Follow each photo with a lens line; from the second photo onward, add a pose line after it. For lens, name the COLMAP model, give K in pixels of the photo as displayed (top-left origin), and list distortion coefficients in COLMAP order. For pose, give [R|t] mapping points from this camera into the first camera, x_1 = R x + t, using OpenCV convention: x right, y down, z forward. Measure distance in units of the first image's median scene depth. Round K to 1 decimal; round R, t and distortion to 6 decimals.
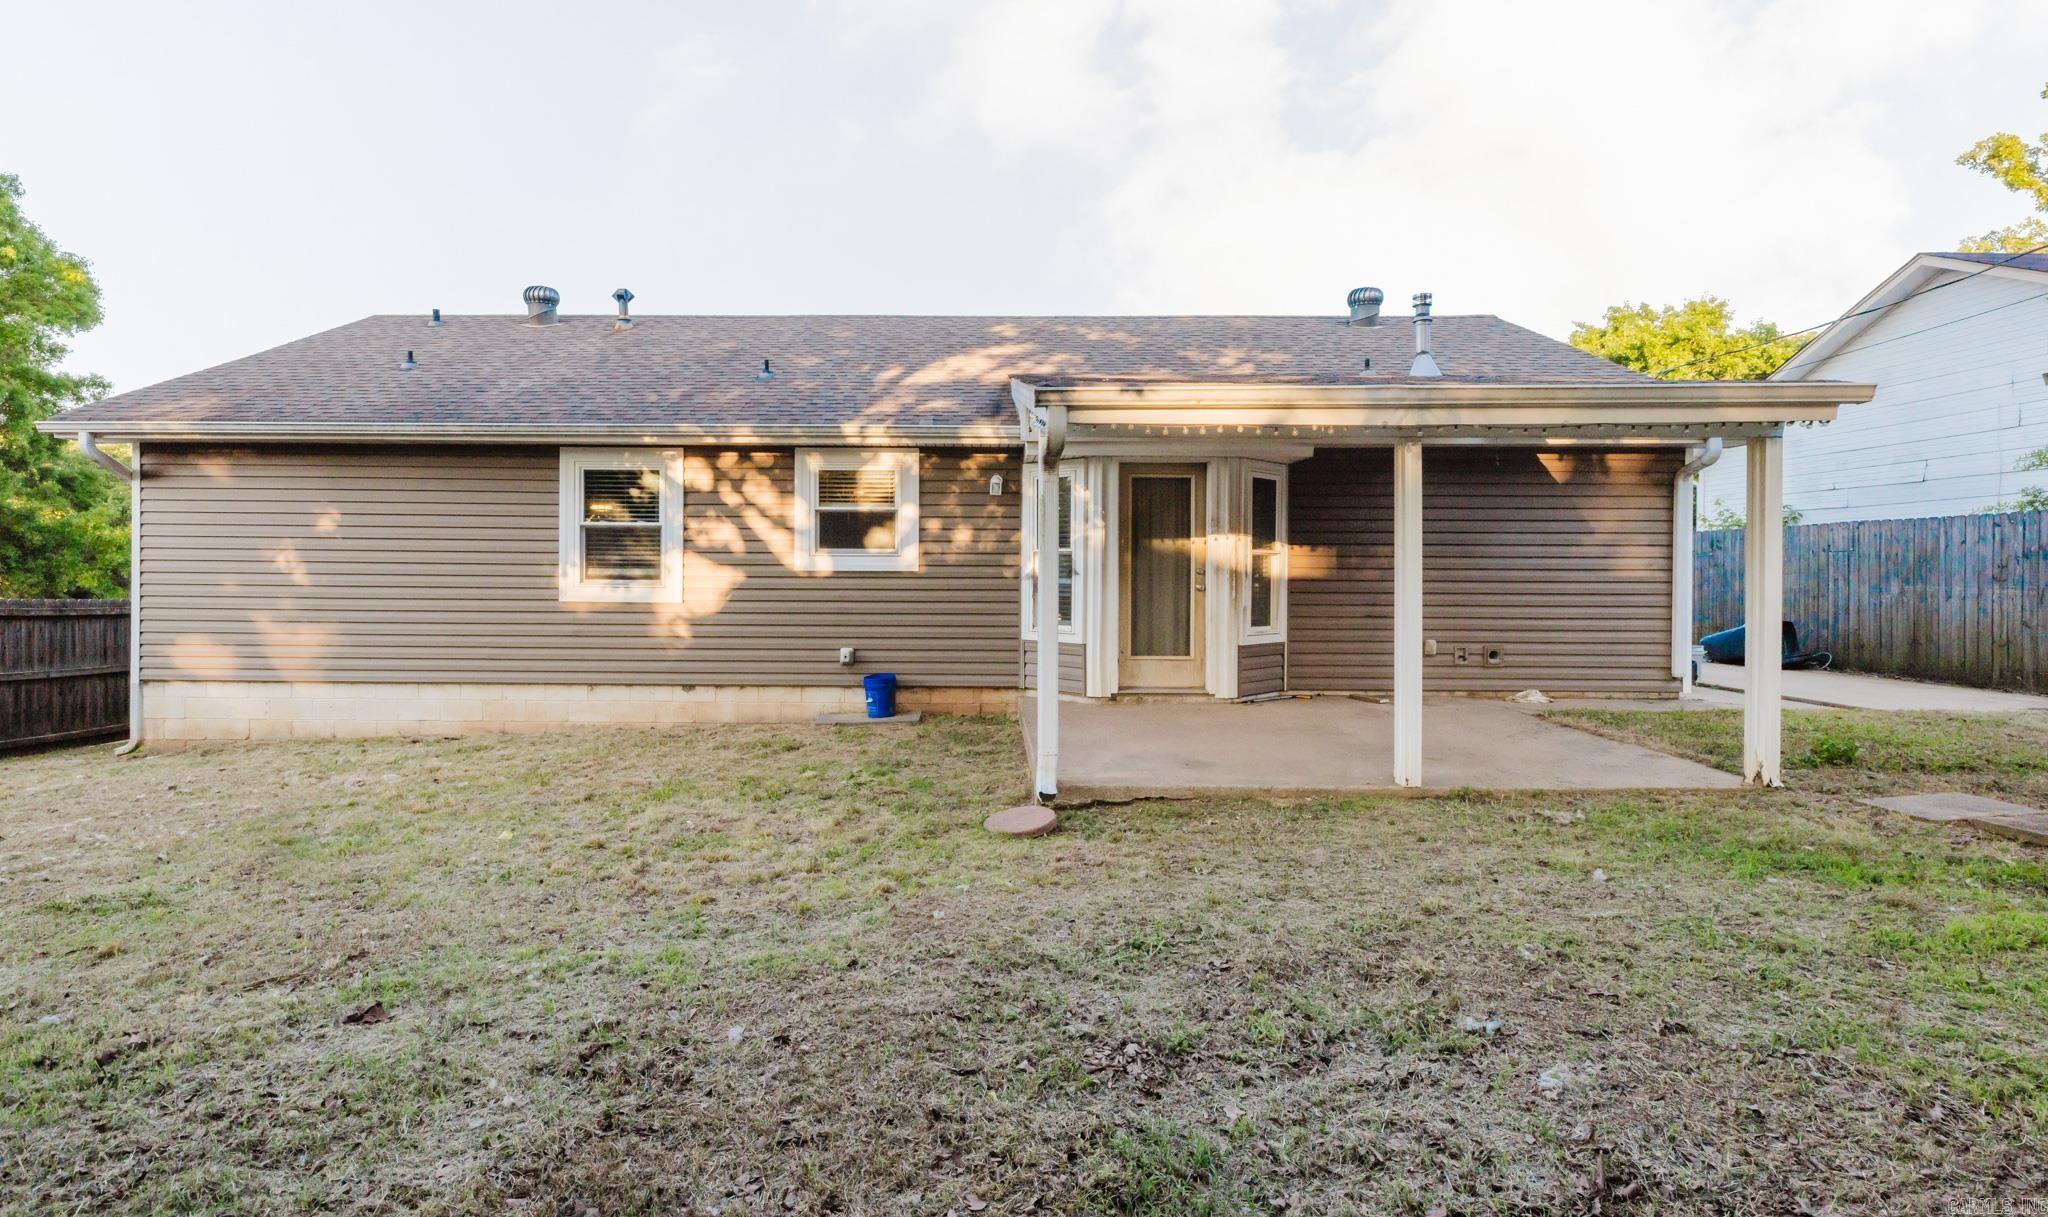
lens RADIAL K [[1009.3, 0, 1021.0], [0, 1009.3, 593.0], [0, 0, 1]] dist [-0.003255, -0.000464]
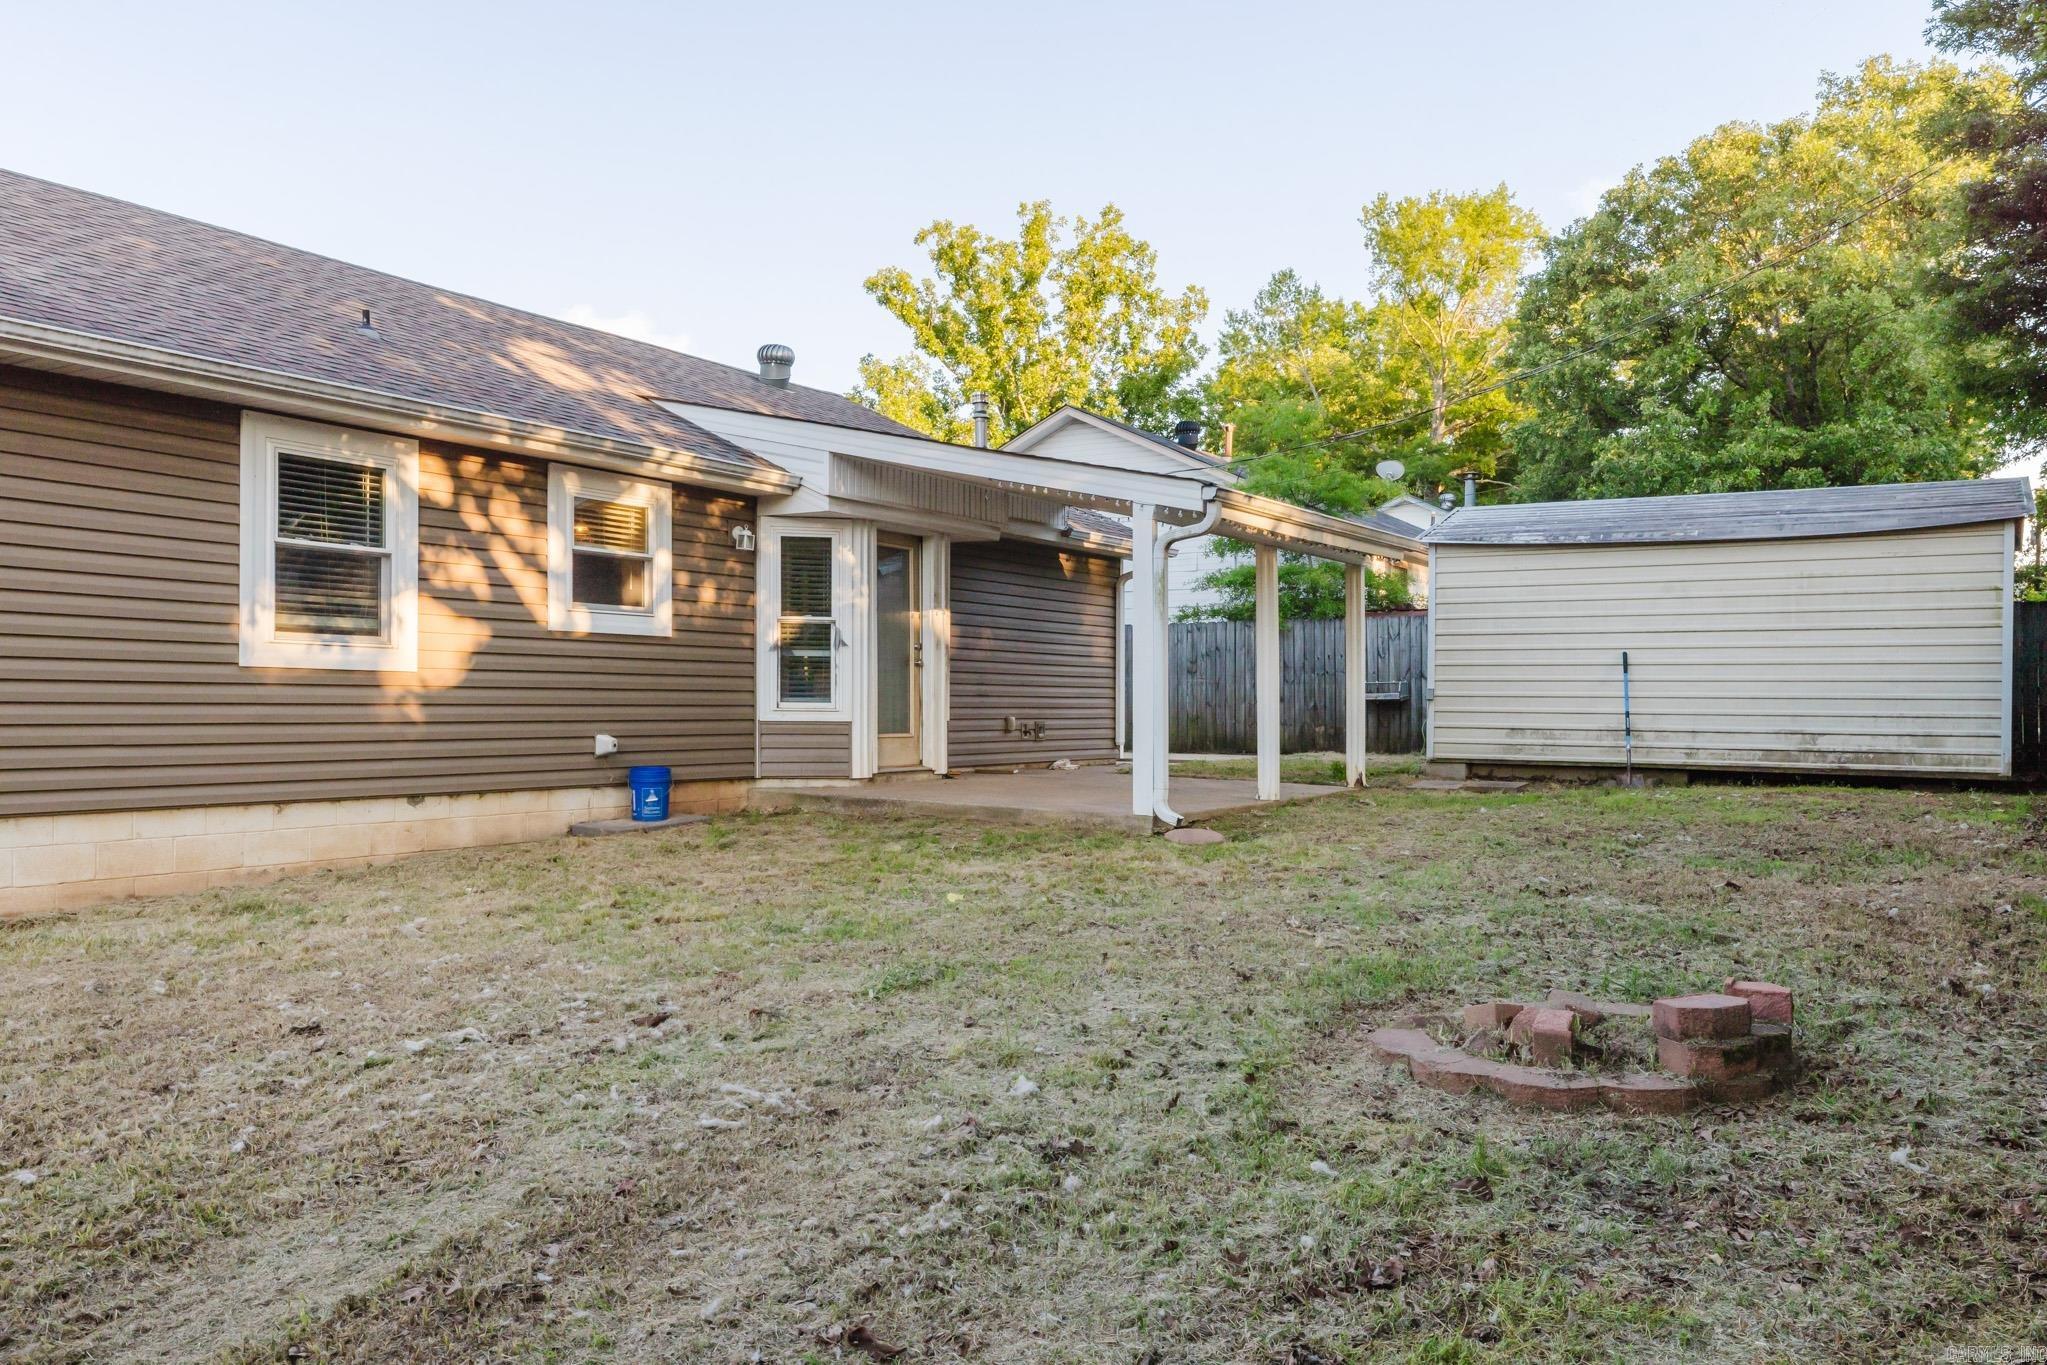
lens RADIAL K [[1534.4, 0, 1023.9], [0, 1534.4, 693.0], [0, 0, 1]] dist [-0.068802, -0.006397]
pose [[0.514193, 0.004617, 0.857662, -0.989187], [0.010982, 0.999868, -0.011966, 0.040589], [-0.857604, 0.015572, 0.514074, 0.141718]]
